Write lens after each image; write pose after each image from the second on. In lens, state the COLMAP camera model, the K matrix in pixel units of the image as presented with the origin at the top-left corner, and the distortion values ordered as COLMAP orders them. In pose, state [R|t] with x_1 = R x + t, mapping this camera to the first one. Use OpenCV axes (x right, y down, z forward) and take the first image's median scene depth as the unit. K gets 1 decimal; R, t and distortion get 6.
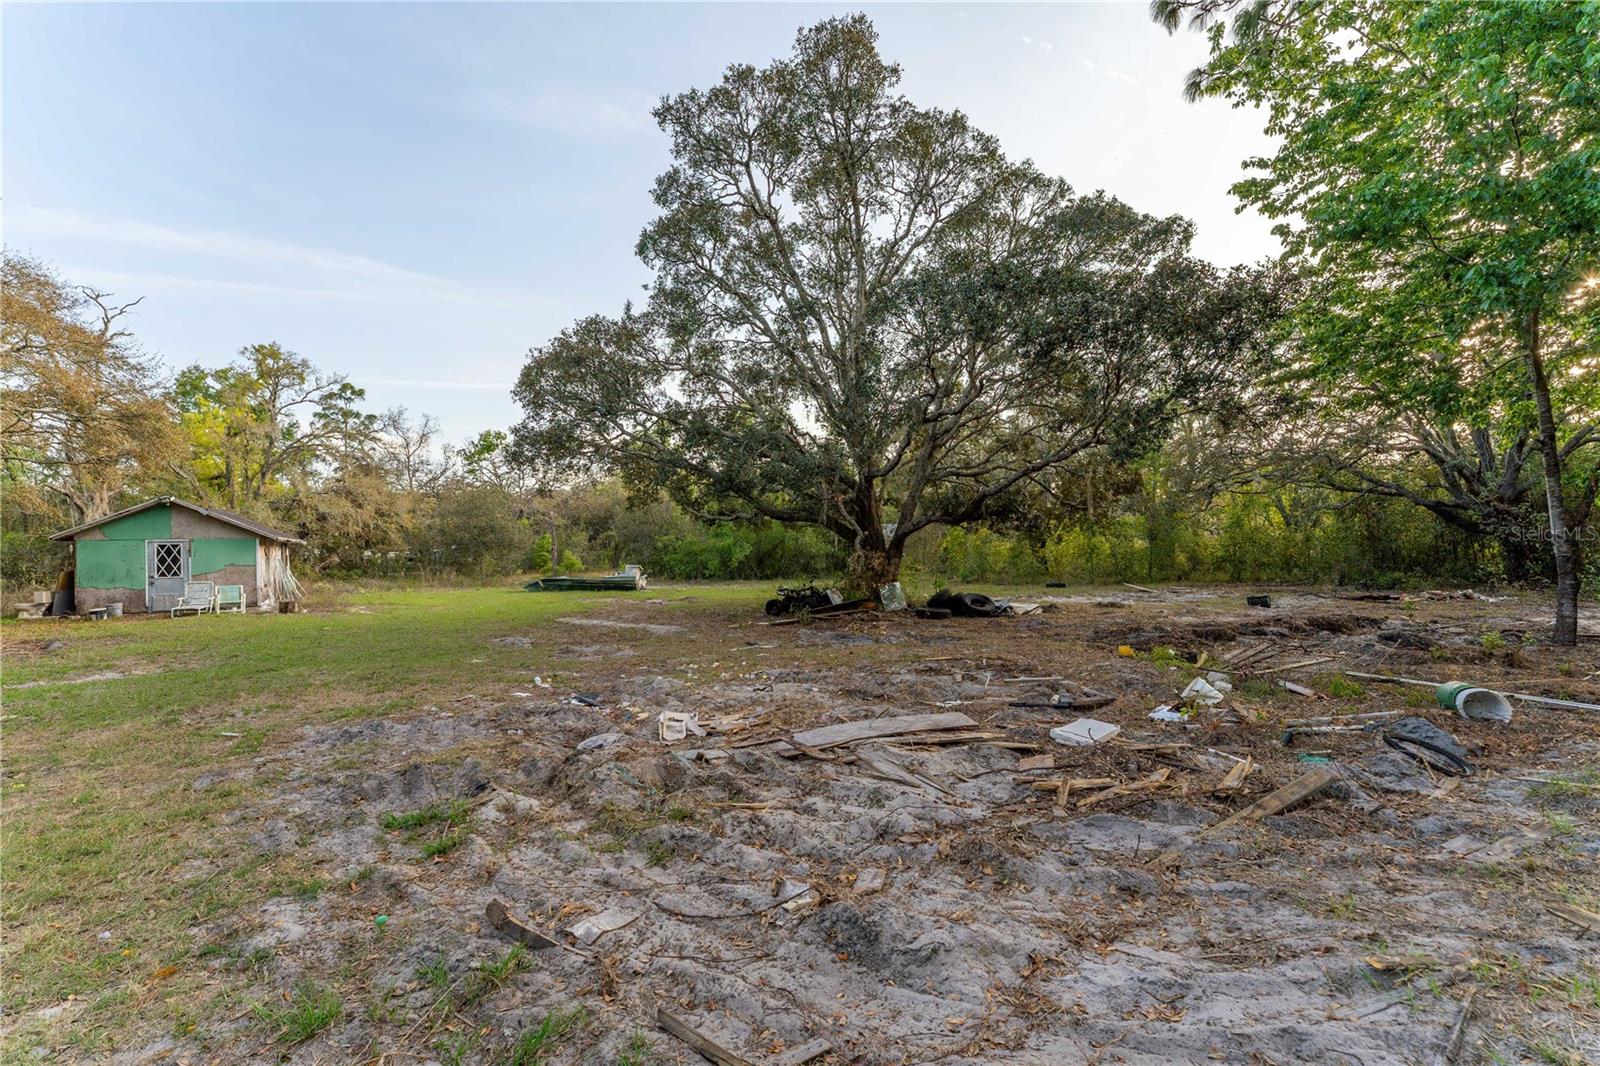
lens RADIAL K [[628.1, 0, 798.6], [0, 628.1, 535.7], [0, 0, 1]] dist [0.000368, -0.000425]
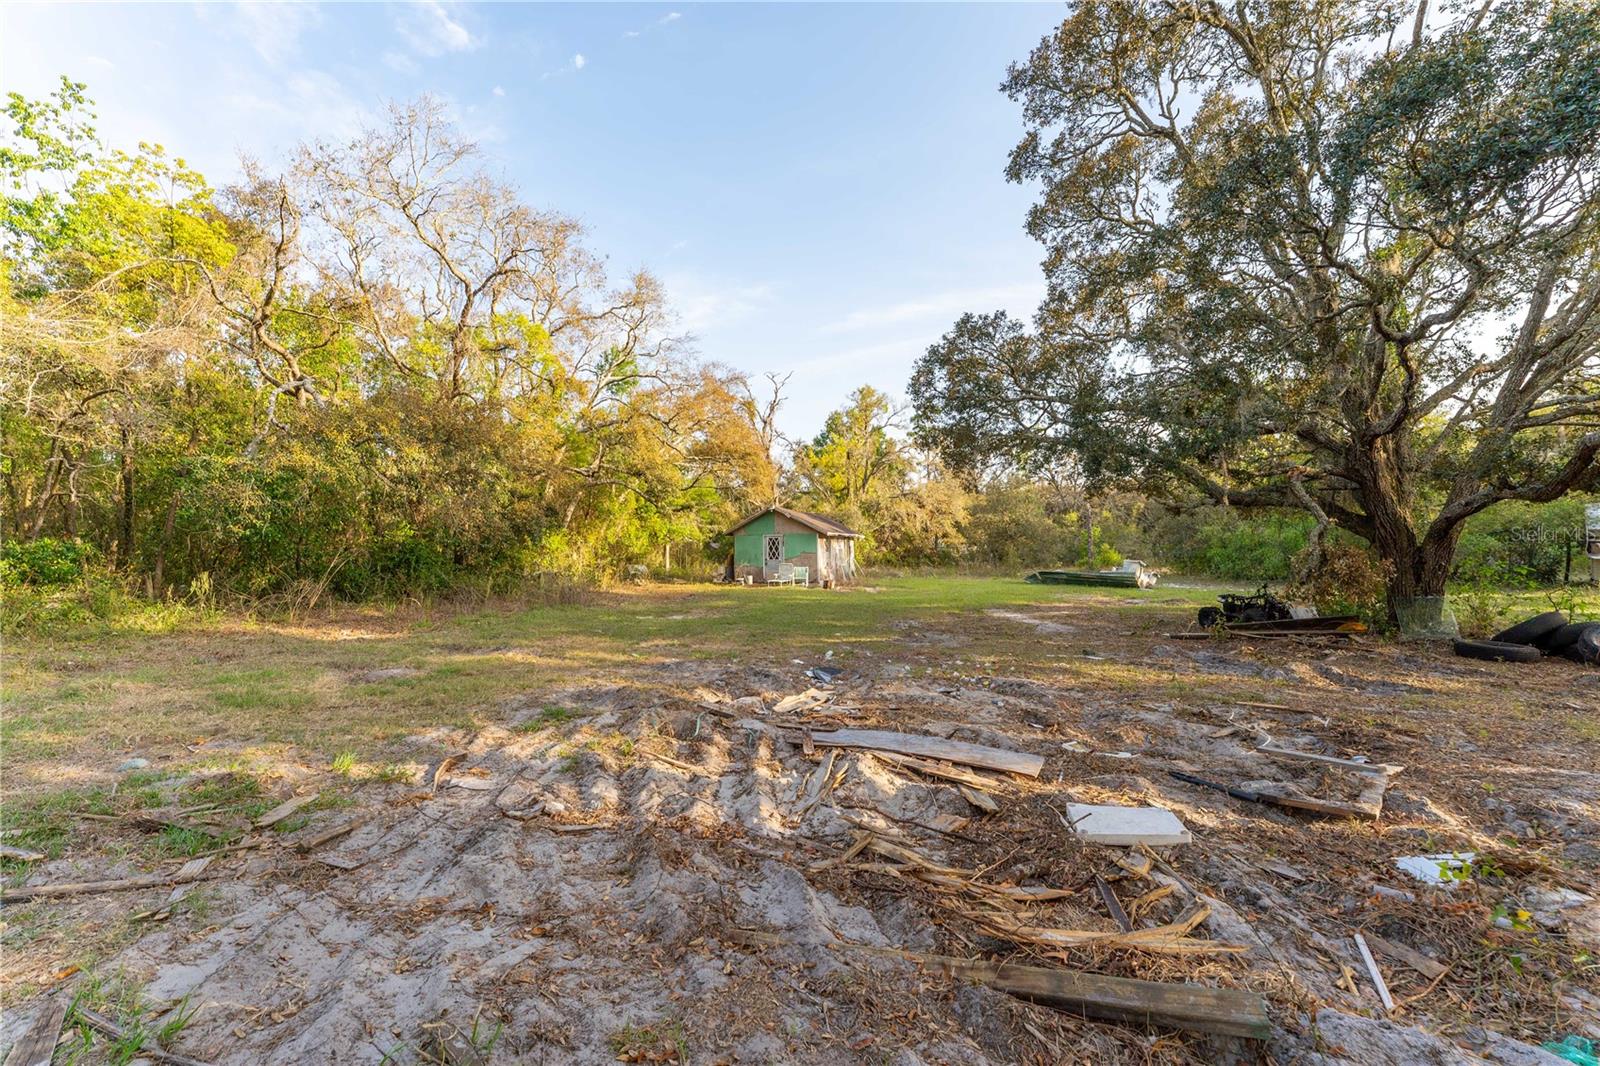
lens RADIAL K [[628.1, 0, 798.5], [0, 628.1, 536.8], [0, 0, 1]] dist [0.000368, -0.000425]
pose [[0.652641, -0.003376, -0.757660, 0.179166], [0.012459, 0.999903, 0.006277, 0.002109], [0.757565, -0.013536, 0.652620, 0.077364]]
